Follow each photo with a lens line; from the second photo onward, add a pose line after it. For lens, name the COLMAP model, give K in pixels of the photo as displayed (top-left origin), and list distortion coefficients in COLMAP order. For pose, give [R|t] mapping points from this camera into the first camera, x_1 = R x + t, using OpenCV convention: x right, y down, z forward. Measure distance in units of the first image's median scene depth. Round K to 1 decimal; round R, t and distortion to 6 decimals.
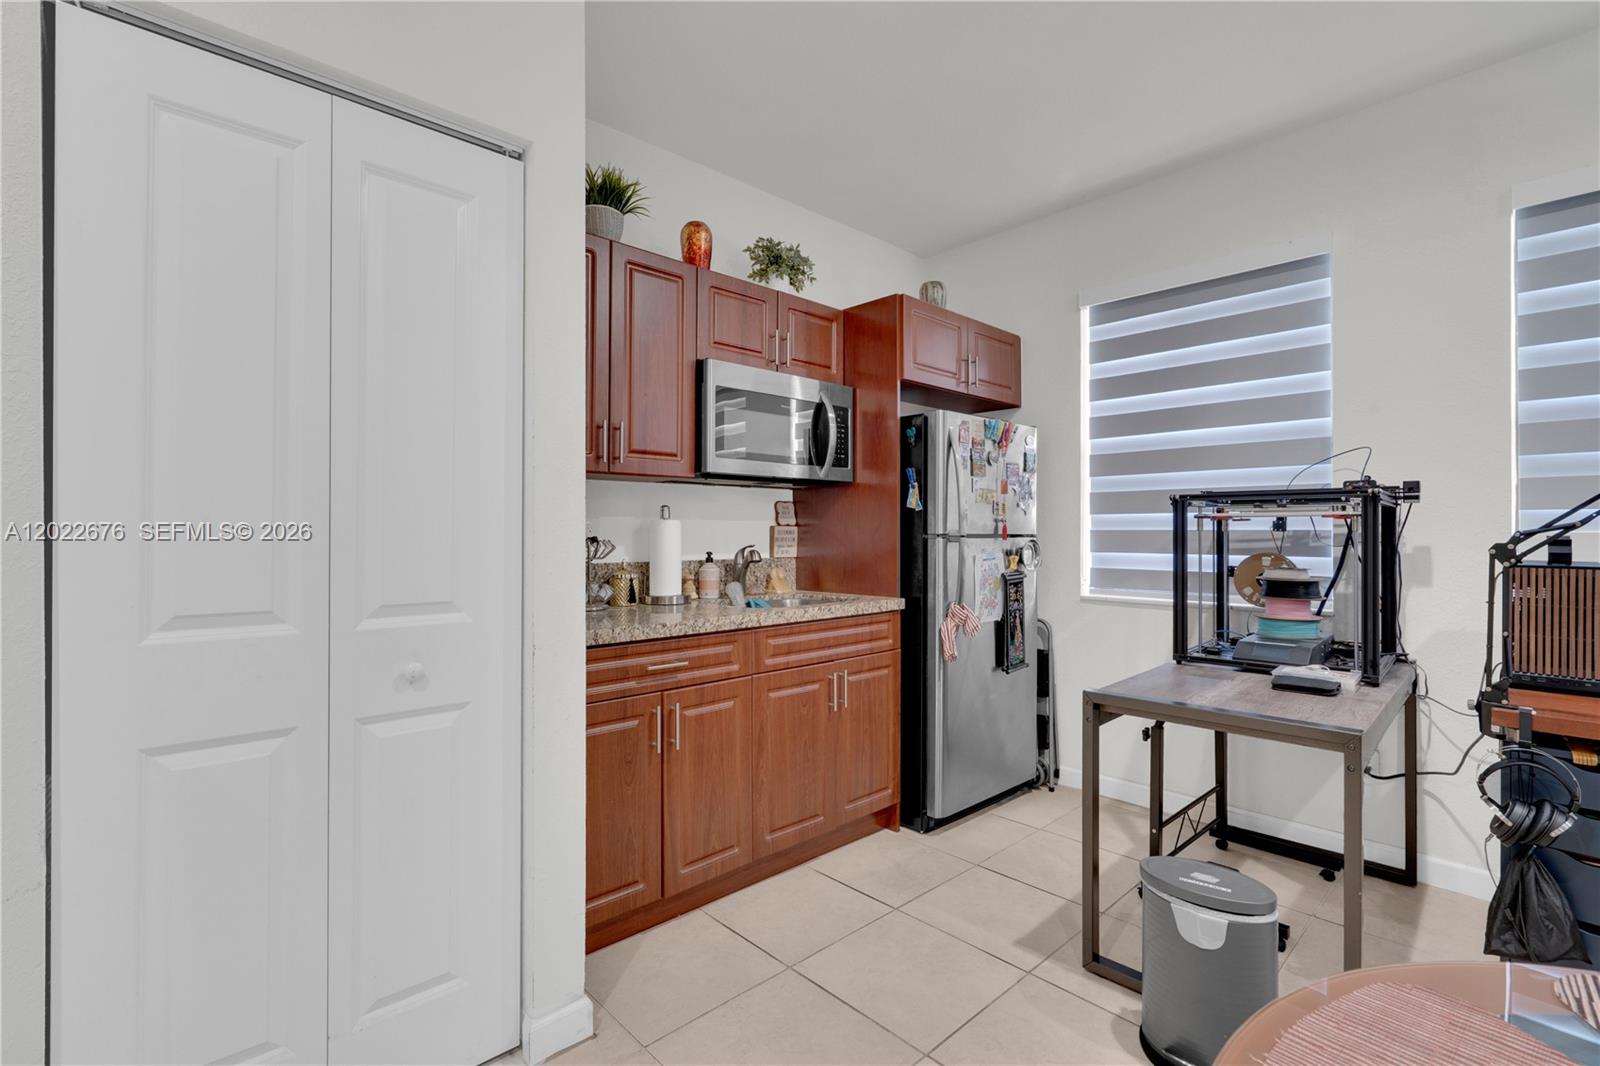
lens RADIAL K [[723.6, 0, 800.0], [0, 723.6, 533.0], [0, 0, 1]] dist [0.001048, -0.000076]
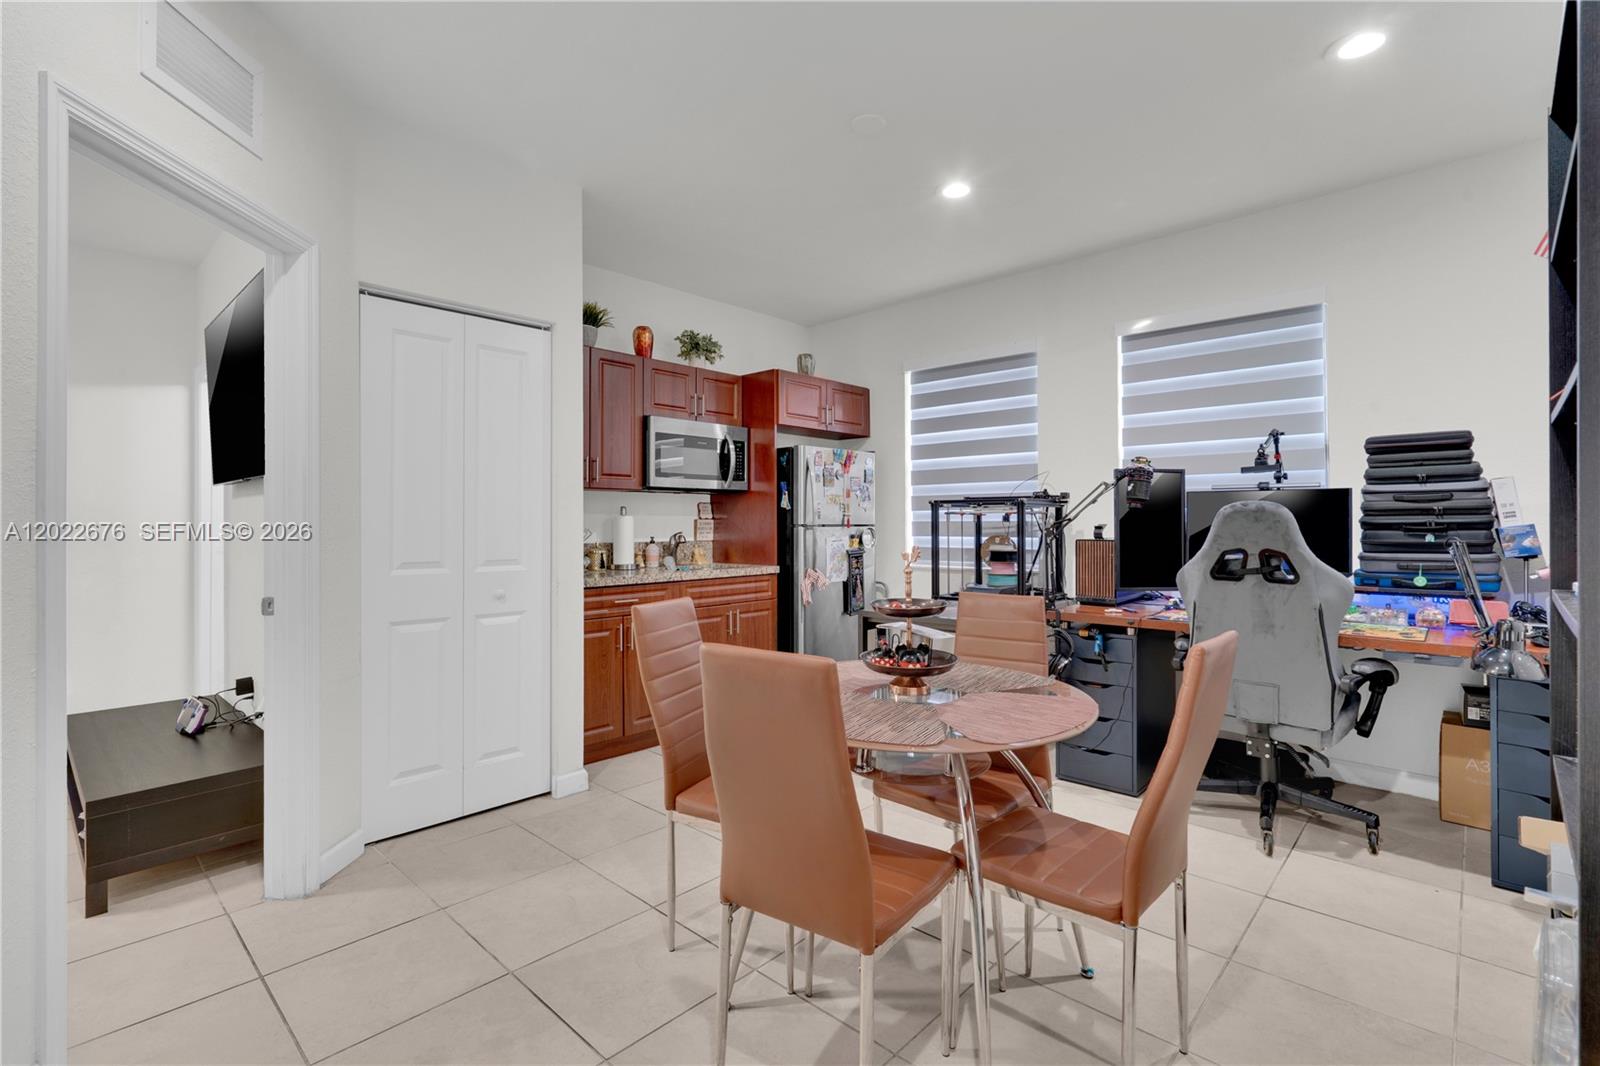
lens RADIAL K [[743.0, 0, 797.6], [0, 743.0, 524.6], [0, 0, 1]] dist [0.001279, 0.000258]
pose [[0.998401, -0.003325, 0.056425, 0.093683], [0.003269, 0.999994, 0.001098, 0.000128], [-0.056428, -0.000912, 0.998406, -0.591718]]
